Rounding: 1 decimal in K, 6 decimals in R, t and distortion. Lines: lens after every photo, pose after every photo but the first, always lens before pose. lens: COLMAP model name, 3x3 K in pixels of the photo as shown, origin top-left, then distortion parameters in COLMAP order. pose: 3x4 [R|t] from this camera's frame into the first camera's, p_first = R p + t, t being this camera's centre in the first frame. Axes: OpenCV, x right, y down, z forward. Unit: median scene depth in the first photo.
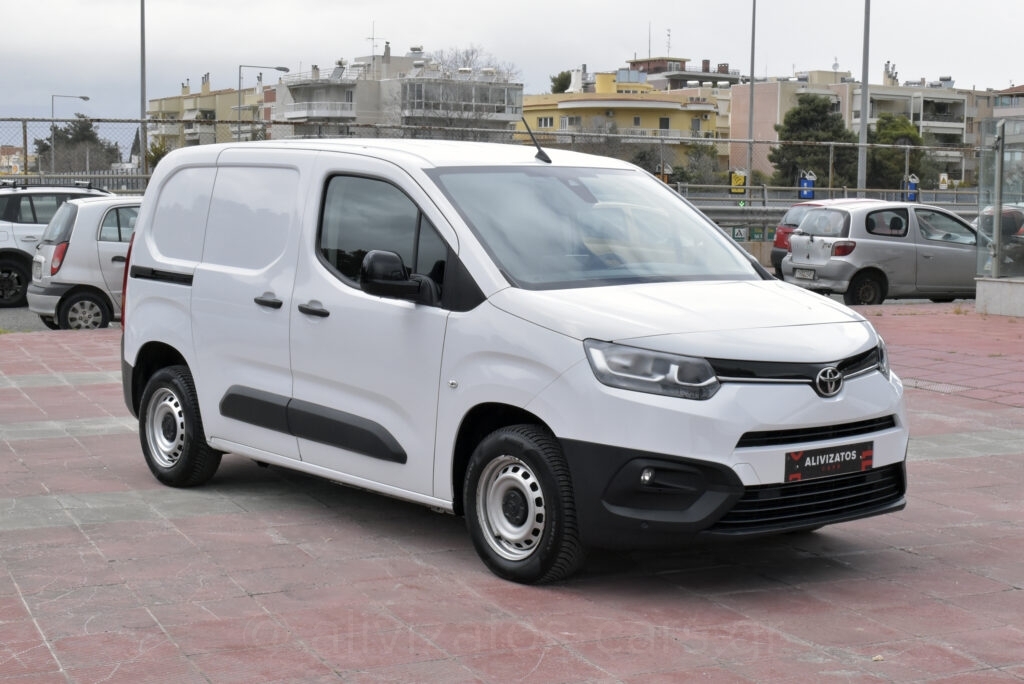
lens RADIAL K [[1687.8, 0, 512.0], [0, 1687.8, 342.0], [0, 0, 1]] dist [-0.035282, -0.017703]
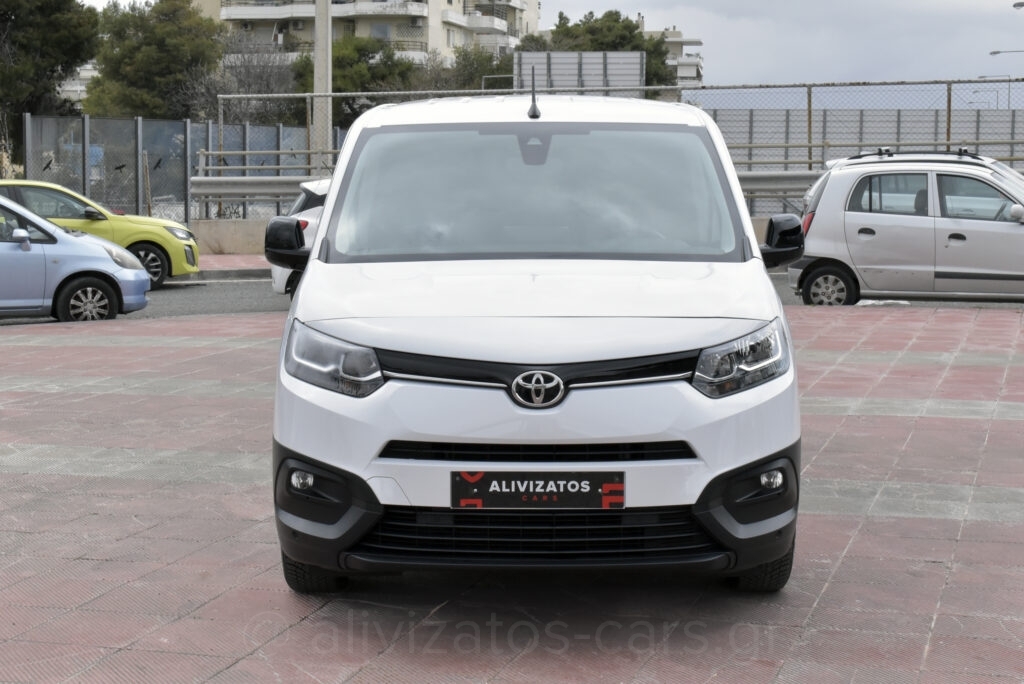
lens RADIAL K [[1796.4, 0, 512.0], [0, 1796.4, 342.0], [0, 0, 1]] dist [-0.007391, 0.004521]
pose [[0.767209, 0.058414, -0.638732, 0.713069], [-0.051291, 0.998243, 0.029684, -0.022776], [0.639343, 0.009987, 0.768857, 0.344157]]
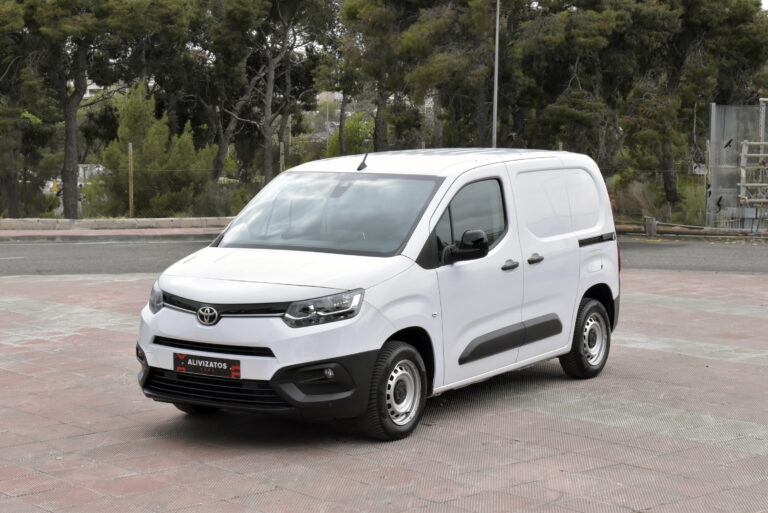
lens RADIAL K [[1535.3, 0, 384.0], [0, 1535.3, 256.5], [0, 0, 1]] dist [0.019560, 0.164117]
pose [[0.288783, 0.078252, -0.954191, 1.614838], [-0.086459, 0.994713, 0.055409, -0.126806], [0.953483, 0.066497, 0.294022, 0.726175]]
